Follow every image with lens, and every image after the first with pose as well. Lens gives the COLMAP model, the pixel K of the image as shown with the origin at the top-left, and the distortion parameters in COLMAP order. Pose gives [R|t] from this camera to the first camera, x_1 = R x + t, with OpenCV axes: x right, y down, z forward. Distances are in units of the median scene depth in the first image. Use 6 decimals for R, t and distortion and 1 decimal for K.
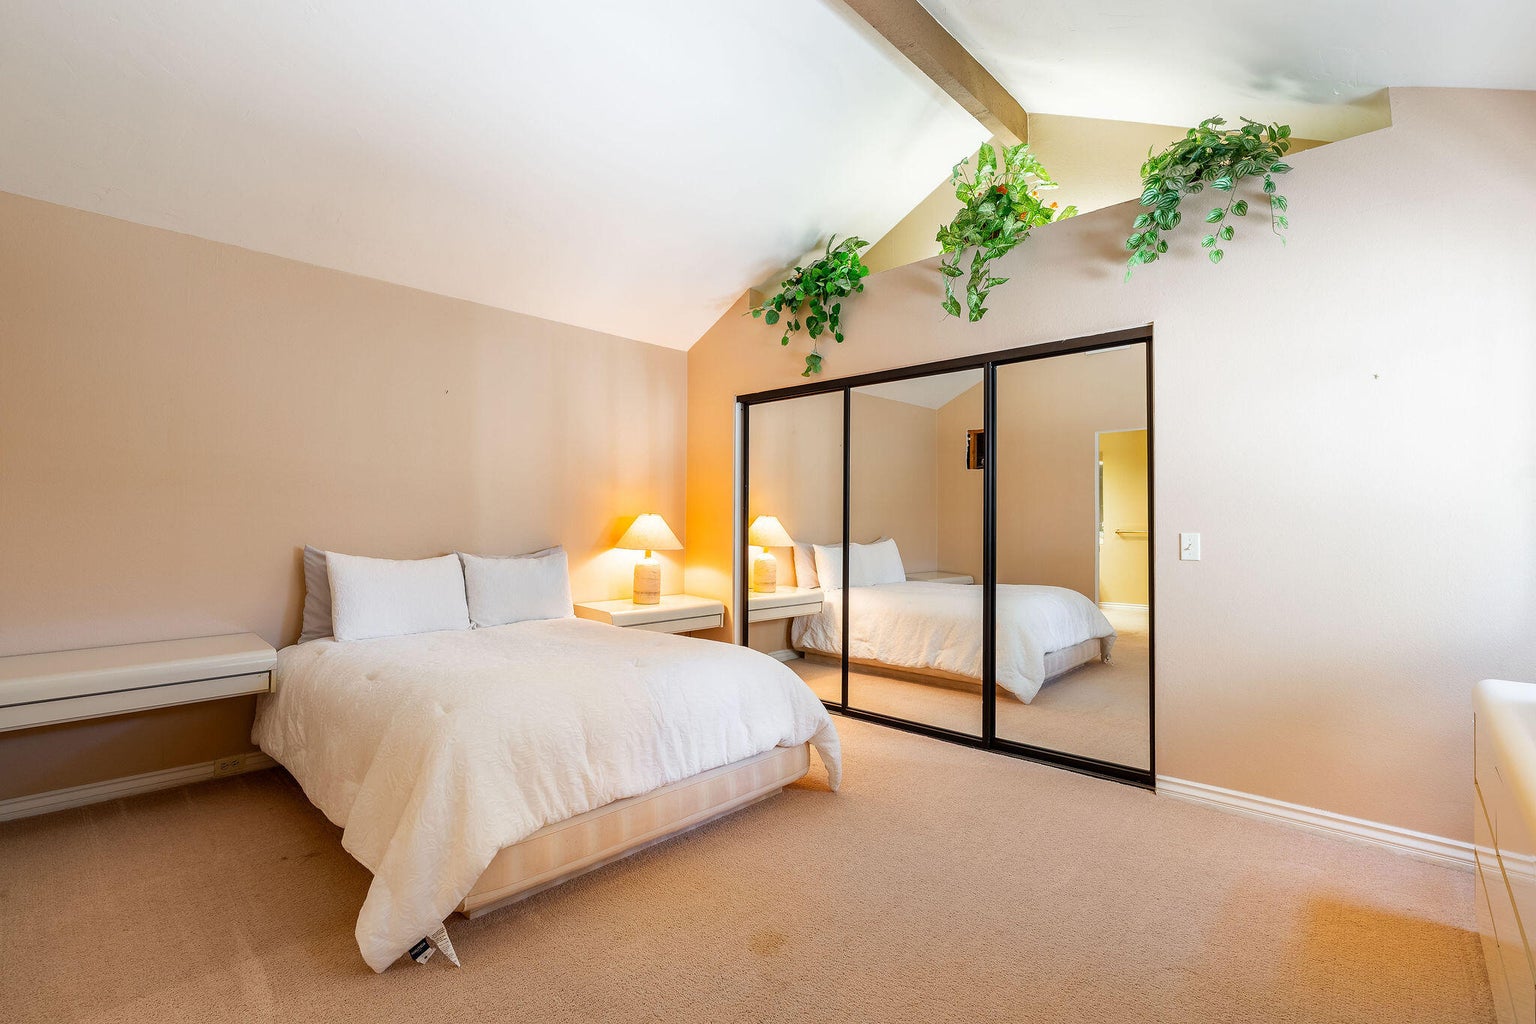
lens RADIAL K [[698.9, 0, 768.7], [0, 698.9, 513.5], [0, 0, 1]] dist [-0.007223, 0.002185]
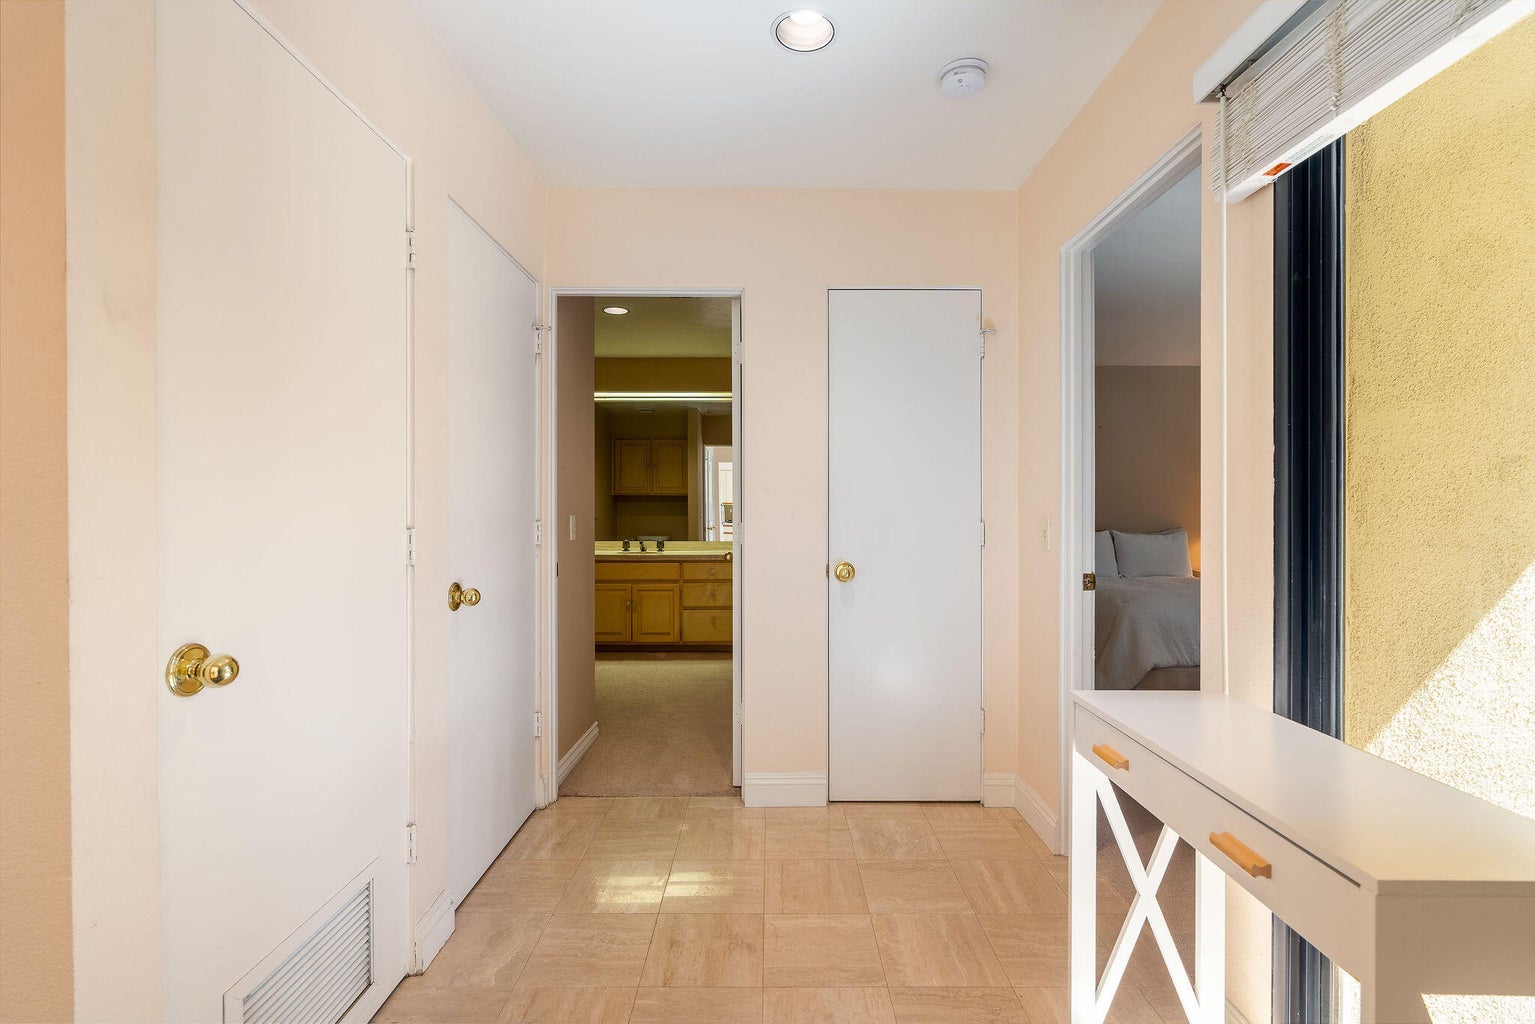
lens RADIAL K [[698.5, 0, 764.9], [0, 698.5, 507.9], [0, 0, 1]] dist [-0.007223, 0.002185]
pose [[0.682686, -0.002623, -0.730707, 0.178020], [0.010466, 0.999926, 0.006189, -0.010579], [0.730637, -0.011873, 0.682663, -0.658964]]
